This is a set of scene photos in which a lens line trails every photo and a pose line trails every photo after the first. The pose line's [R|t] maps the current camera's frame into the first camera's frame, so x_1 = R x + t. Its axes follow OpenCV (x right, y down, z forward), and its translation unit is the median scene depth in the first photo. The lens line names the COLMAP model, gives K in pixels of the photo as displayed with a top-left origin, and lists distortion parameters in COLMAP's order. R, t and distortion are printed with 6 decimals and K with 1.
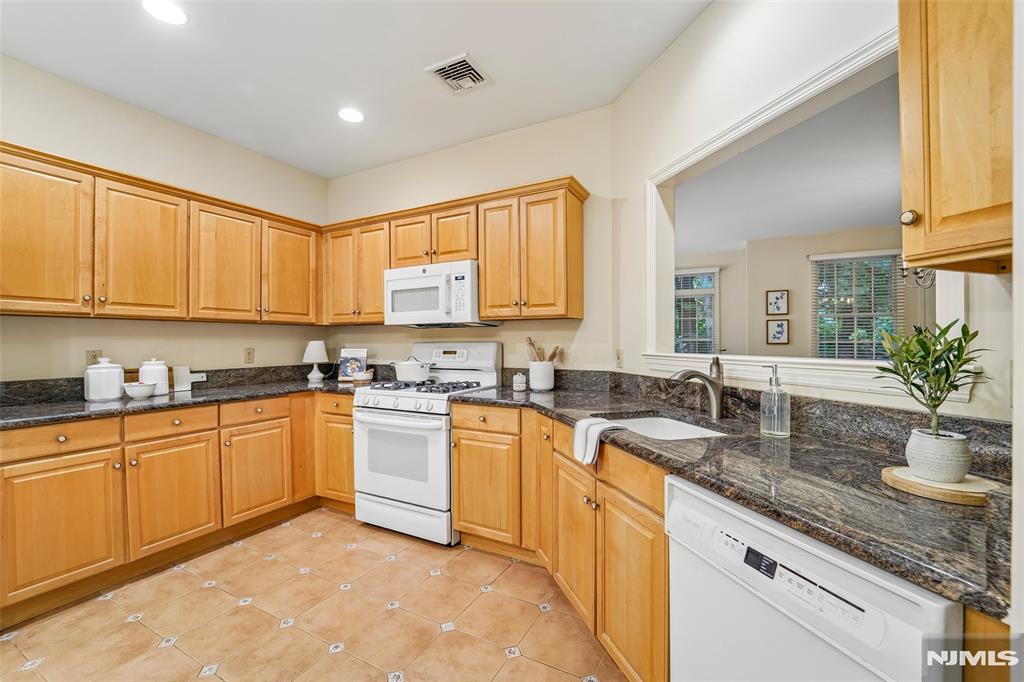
lens RADIAL K [[420.4, 0, 504.6], [0, 420.4, 342.7], [0, 0, 1]] dist [-0.018816, -0.001532]
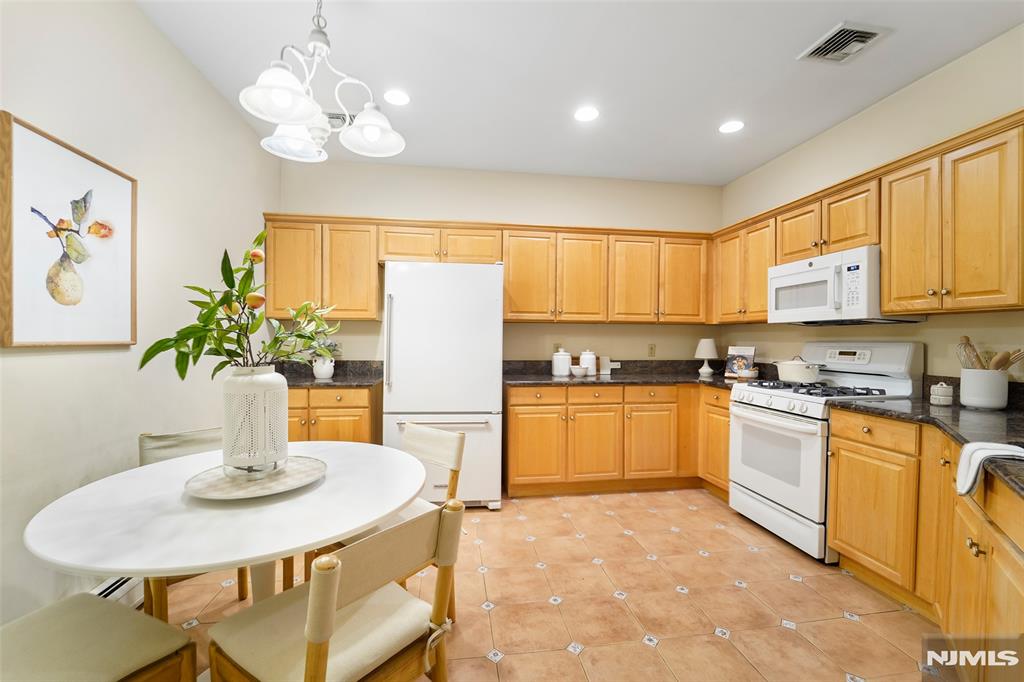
lens RADIAL K [[420.4, 0, 514.4], [0, 420.4, 341.6], [0, 0, 1]] dist [-0.018816, -0.001532]
pose [[0.604726, 0.013633, -0.796317, 0.166894], [-0.011933, 0.999896, 0.008056, 0.000348], [0.796344, 0.004631, 0.604826, -0.088494]]
